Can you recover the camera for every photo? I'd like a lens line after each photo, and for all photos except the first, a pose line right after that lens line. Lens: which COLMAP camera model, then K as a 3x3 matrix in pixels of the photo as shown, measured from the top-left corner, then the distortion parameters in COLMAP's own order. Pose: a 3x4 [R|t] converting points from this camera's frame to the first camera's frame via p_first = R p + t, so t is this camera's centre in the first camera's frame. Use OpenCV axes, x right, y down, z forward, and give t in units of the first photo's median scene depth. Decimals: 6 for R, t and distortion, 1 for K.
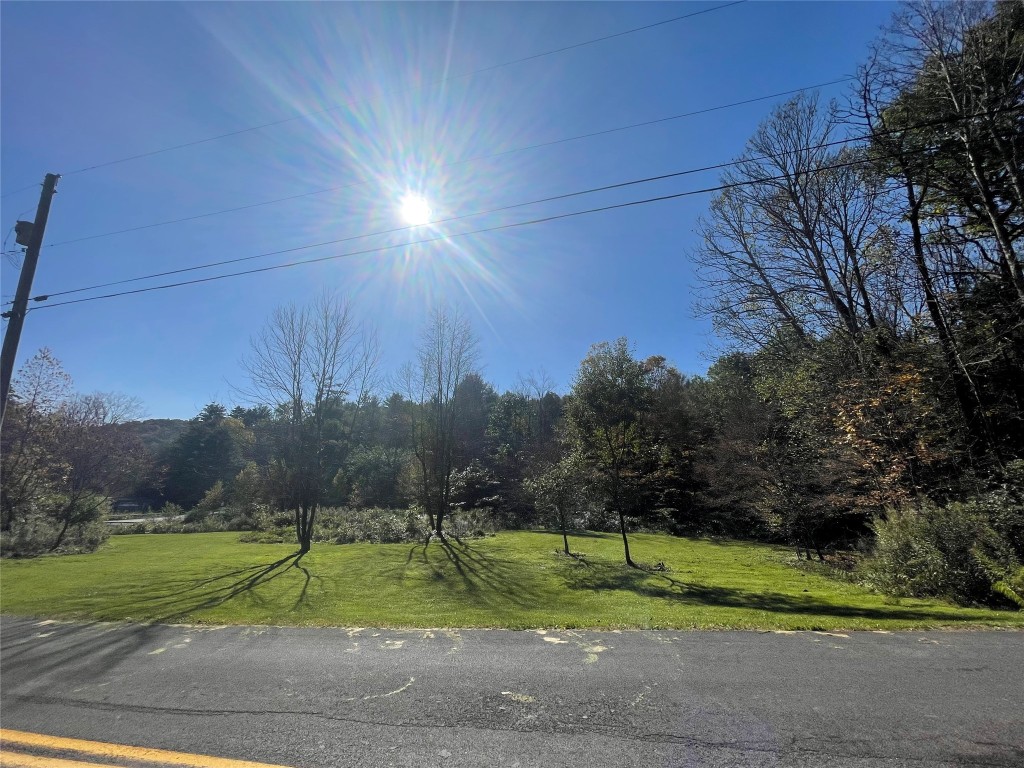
lens RADIAL K [[407.4, 0, 512.0], [0, 407.4, 384.0], [0, 0, 1]] dist [-0.009363, 0.000088]
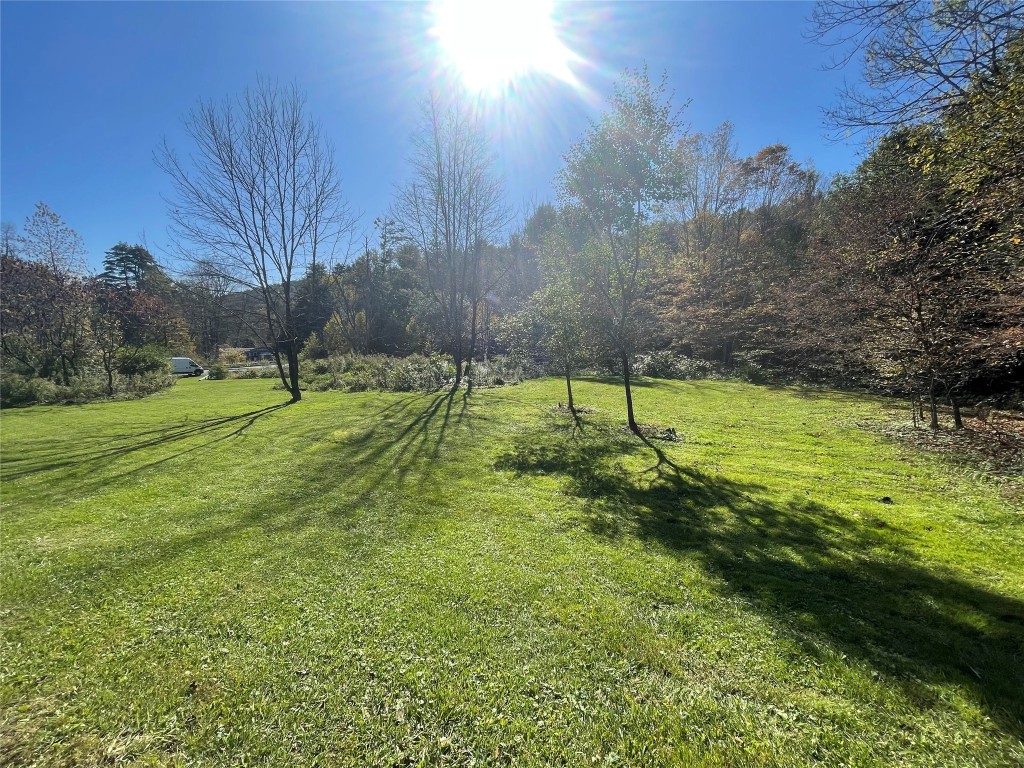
lens RADIAL K [[407.4, 0, 512.0], [0, 407.4, 384.0], [0, 0, 1]] dist [-0.009363, 0.000088]
pose [[0.970007, 0.005636, -0.243013, 0.179210], [0.083747, 0.930776, 0.355869, 0.063866], [0.228196, -0.365546, 0.902387, 0.220117]]
